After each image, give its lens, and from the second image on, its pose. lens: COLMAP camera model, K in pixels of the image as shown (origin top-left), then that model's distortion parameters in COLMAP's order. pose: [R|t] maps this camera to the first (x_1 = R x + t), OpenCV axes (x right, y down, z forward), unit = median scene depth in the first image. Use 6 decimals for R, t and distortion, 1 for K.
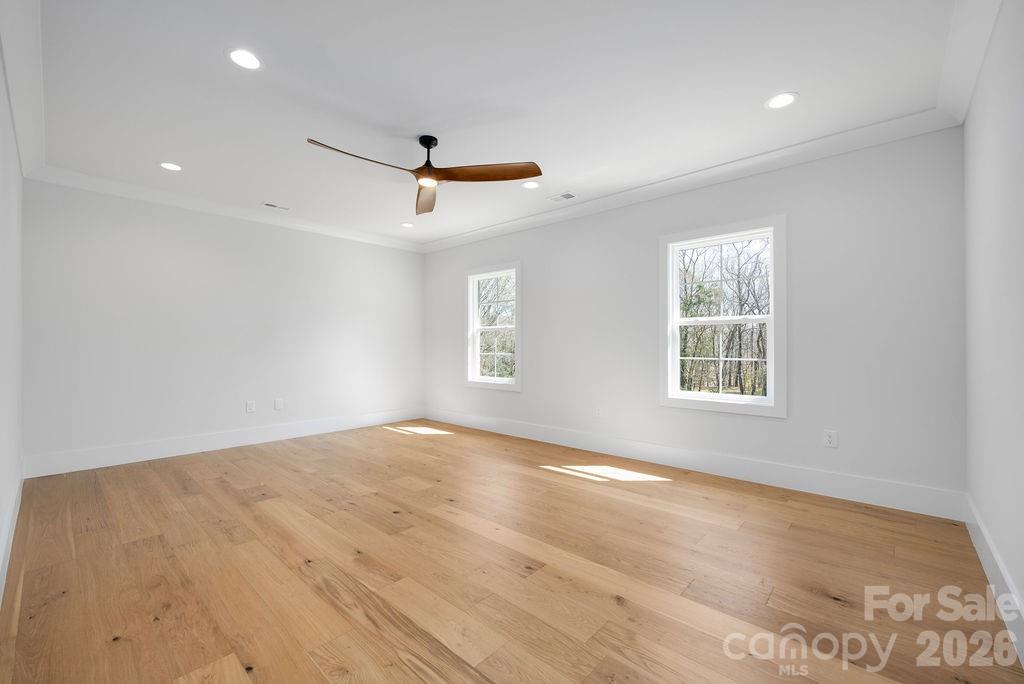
lens RADIAL K [[420.3, 0, 508.8], [0, 420.3, 341.7], [0, 0, 1]] dist [0.000769, 0.000172]
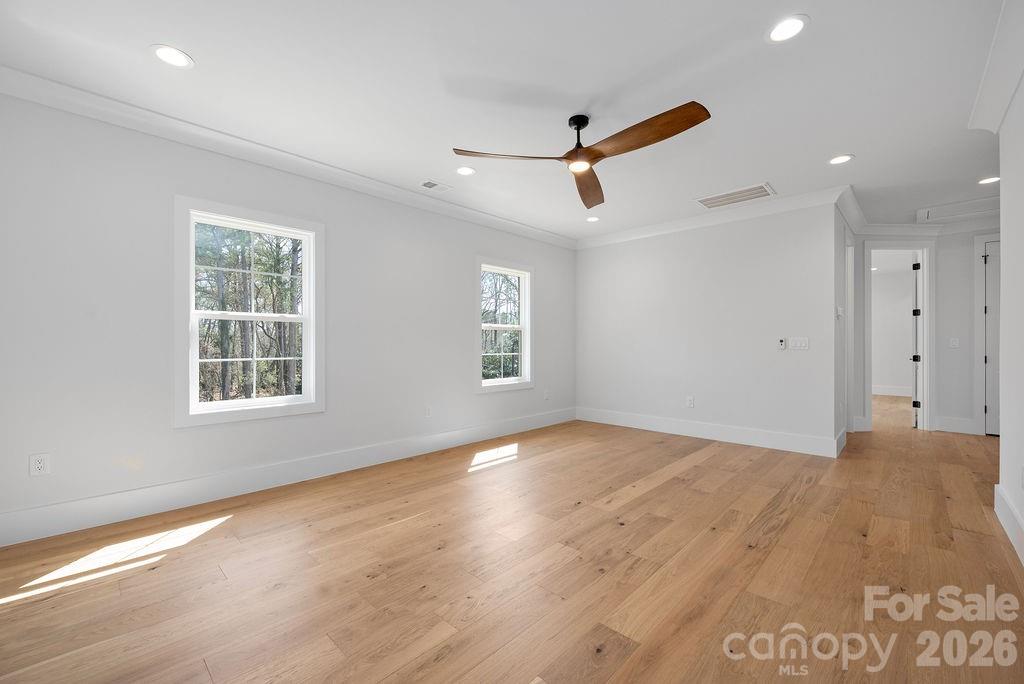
lens RADIAL K [[420.3, 0, 508.8], [0, 420.3, 341.7], [0, 0, 1]] dist [0.000769, 0.000172]
pose [[0.024276, 0.009180, 0.999663, -1.069353], [-0.008189, 0.999926, -0.008984, 0.012027], [-0.999672, -0.007969, 0.024350, 1.089332]]
